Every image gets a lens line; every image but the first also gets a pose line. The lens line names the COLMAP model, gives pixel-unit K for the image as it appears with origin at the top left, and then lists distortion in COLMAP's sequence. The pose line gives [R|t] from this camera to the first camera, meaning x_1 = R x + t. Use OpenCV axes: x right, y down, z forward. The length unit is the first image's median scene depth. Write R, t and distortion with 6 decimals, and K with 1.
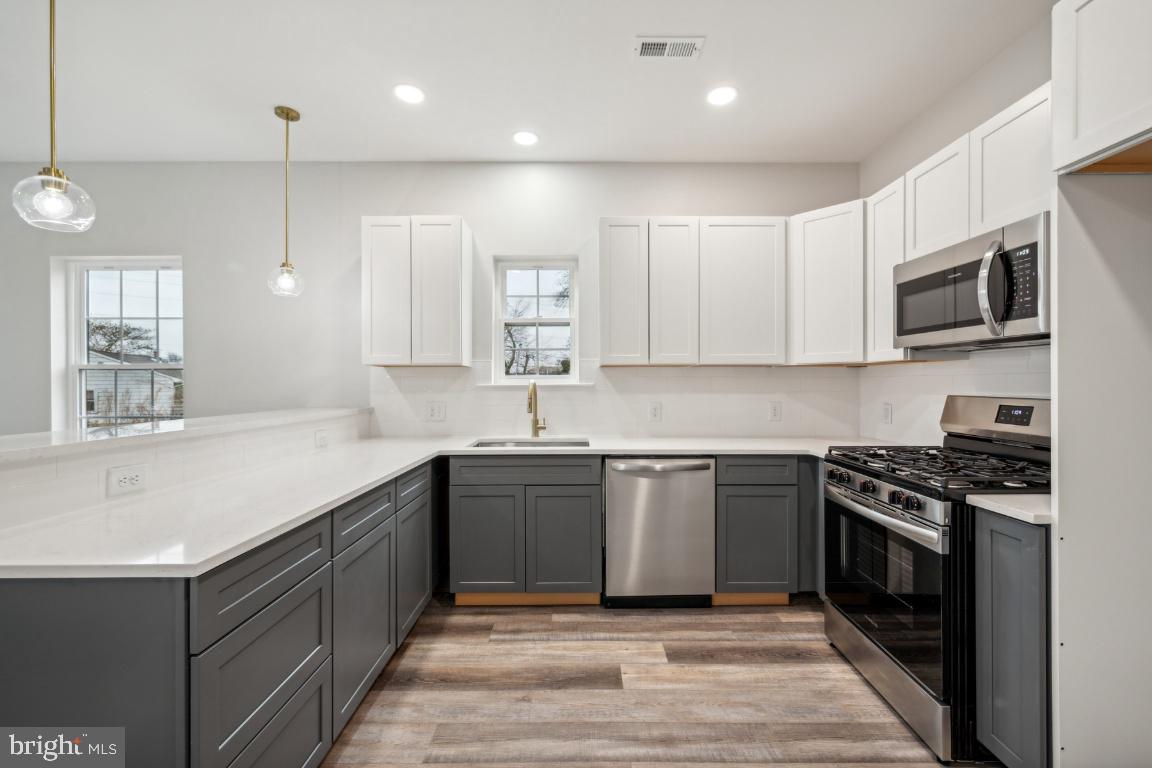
lens RADIAL K [[469.7, 0, 576.0], [0, 469.7, 384.0], [0, 0, 1]] dist [-0.000089, 0.000049]
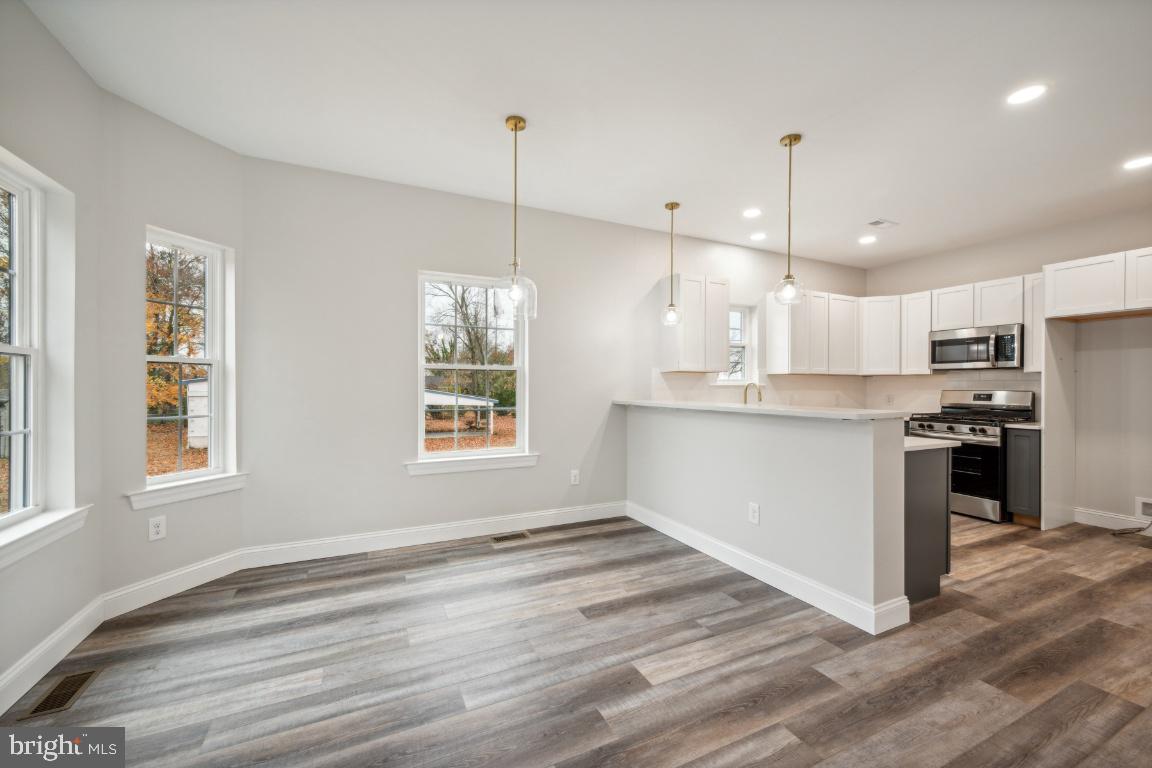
lens RADIAL K [[459.1, 0, 575.0], [0, 459.1, 388.2], [0, 0, 1]] dist [0.001382, 0.000391]
pose [[0.903677, 0.002527, 0.428206, -1.780073], [-0.003389, 0.999993, 0.001251, 0.017920], [-0.428201, -0.002582, 0.903680, -0.252057]]
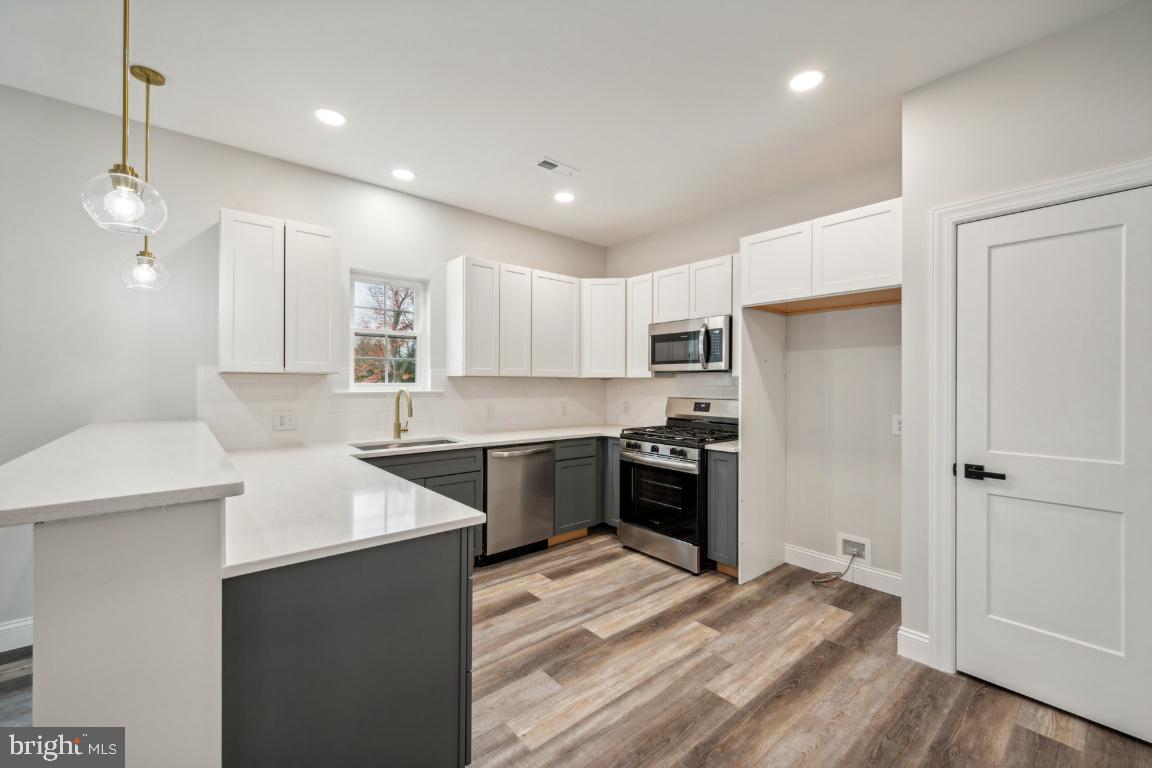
lens RADIAL K [[469.7, 0, 576.0], [0, 469.7, 384.0], [0, 0, 1]] dist [-0.000089, 0.000049]
pose [[0.764492, 0.004369, 0.644619, -0.667185], [-0.003679, 0.999990, -0.002414, -0.022399], [-0.644623, -0.000526, 0.764501, -0.170327]]
